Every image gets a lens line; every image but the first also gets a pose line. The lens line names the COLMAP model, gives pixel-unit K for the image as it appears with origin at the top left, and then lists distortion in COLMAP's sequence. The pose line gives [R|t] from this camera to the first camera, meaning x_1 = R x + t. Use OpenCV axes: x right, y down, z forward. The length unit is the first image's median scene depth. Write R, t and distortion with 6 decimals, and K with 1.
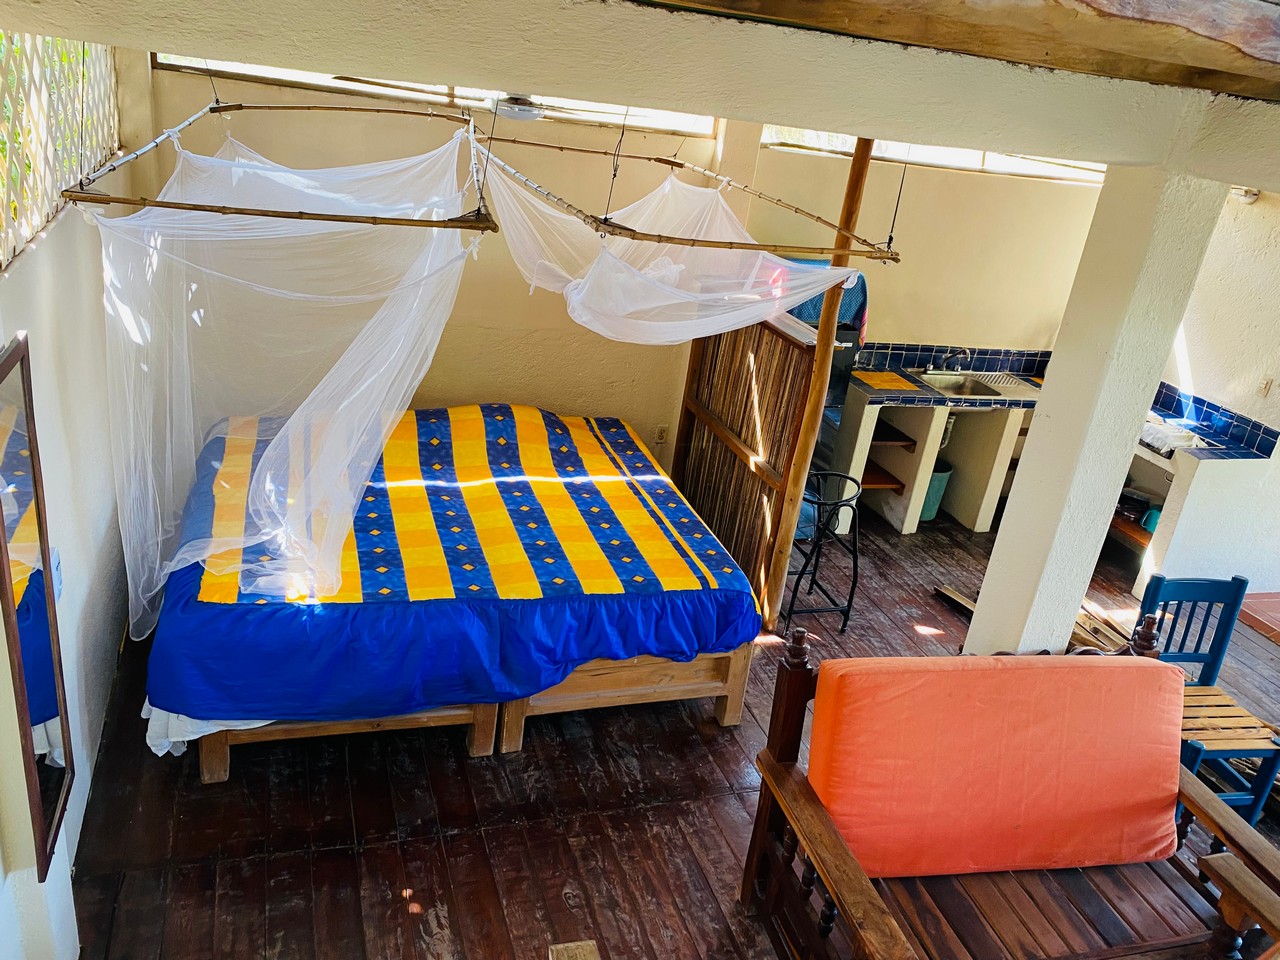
lens RADIAL K [[934.2, 0, 640.0], [0, 934.2, 480.0], [0, 0, 1]] dist [0.005331, 0.001224]
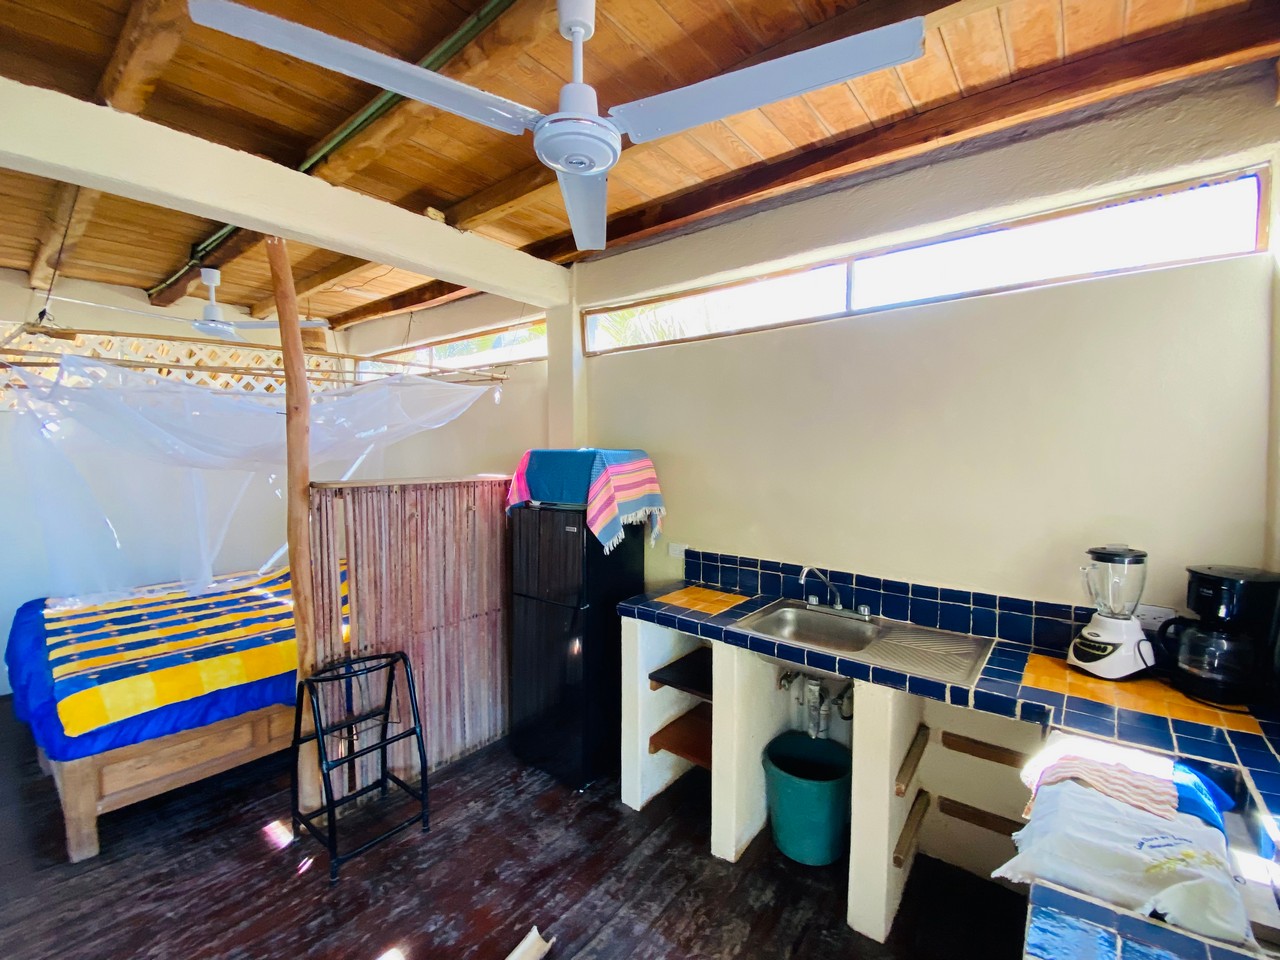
lens RADIAL K [[529.8, 0, 642.6], [0, 529.8, 472.2], [0, 0, 1]] dist [0.000271, -0.000026]
pose [[0.507307, -0.091143, -0.856932, 0.610877], [-0.257767, 0.932816, -0.251813, -0.084570], [0.822311, 0.348635, 0.449731, 0.740780]]
